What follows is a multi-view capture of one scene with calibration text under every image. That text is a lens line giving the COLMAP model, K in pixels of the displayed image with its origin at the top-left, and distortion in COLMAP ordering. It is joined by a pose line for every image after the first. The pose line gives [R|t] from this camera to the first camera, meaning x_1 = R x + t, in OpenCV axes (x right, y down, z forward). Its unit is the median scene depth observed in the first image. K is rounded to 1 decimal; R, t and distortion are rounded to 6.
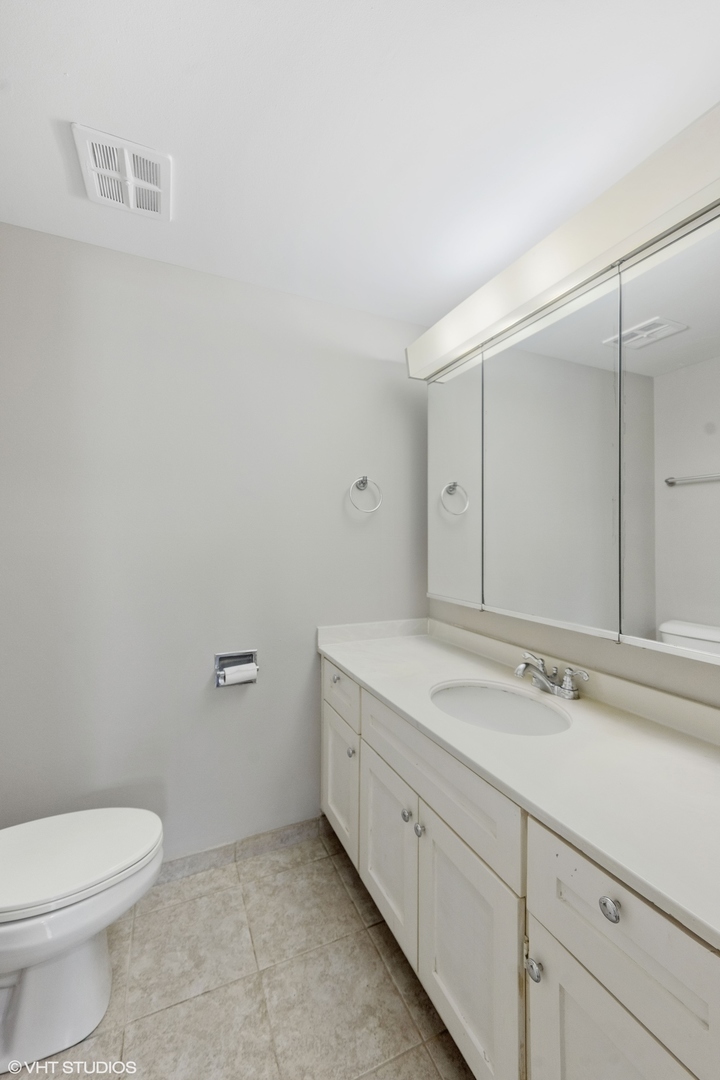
lens RADIAL K [[411.5, 0, 355.8], [0, 411.5, 543.9], [0, 0, 1]] dist [0.000577, 0.000183]
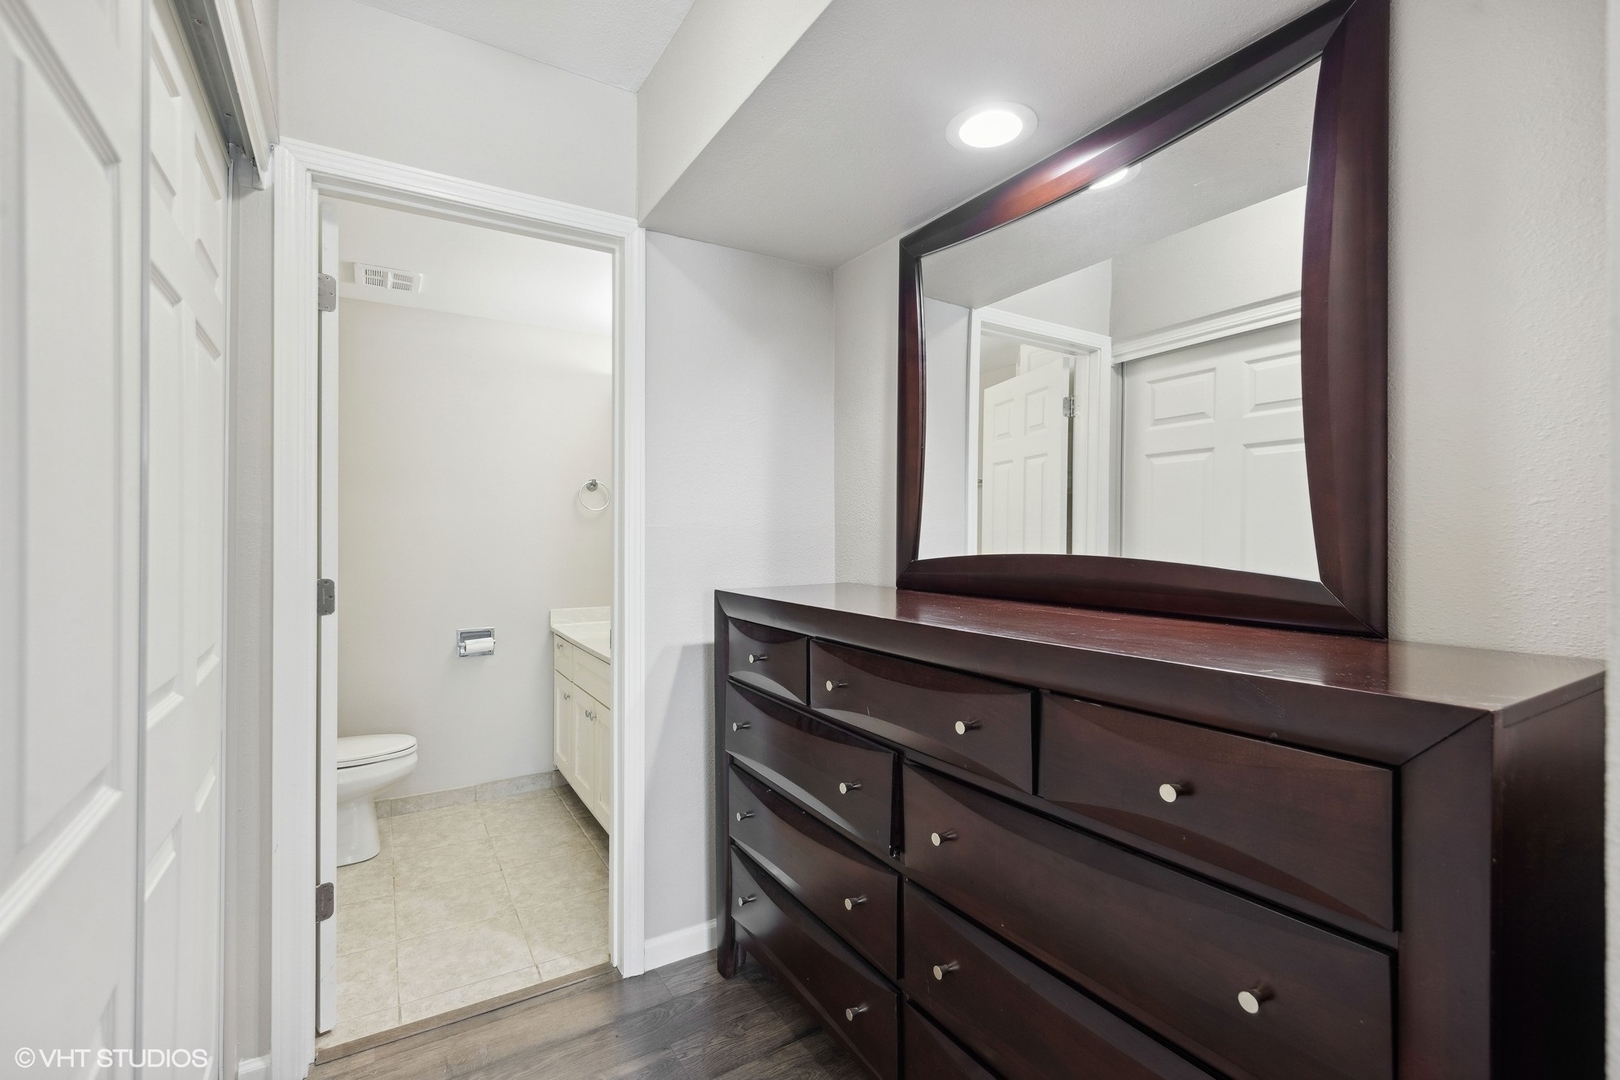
lens RADIAL K [[719.3, 0, 813.2], [0, 719.3, 548.8], [0, 0, 1]] dist [0.013785, 0.000035]
pose [[0.992682, -0.000211, 0.120757, 0.440672], [-0.001750, 0.999868, 0.016133, -0.002778], [-0.120744, -0.016227, 0.992551, -1.228635]]
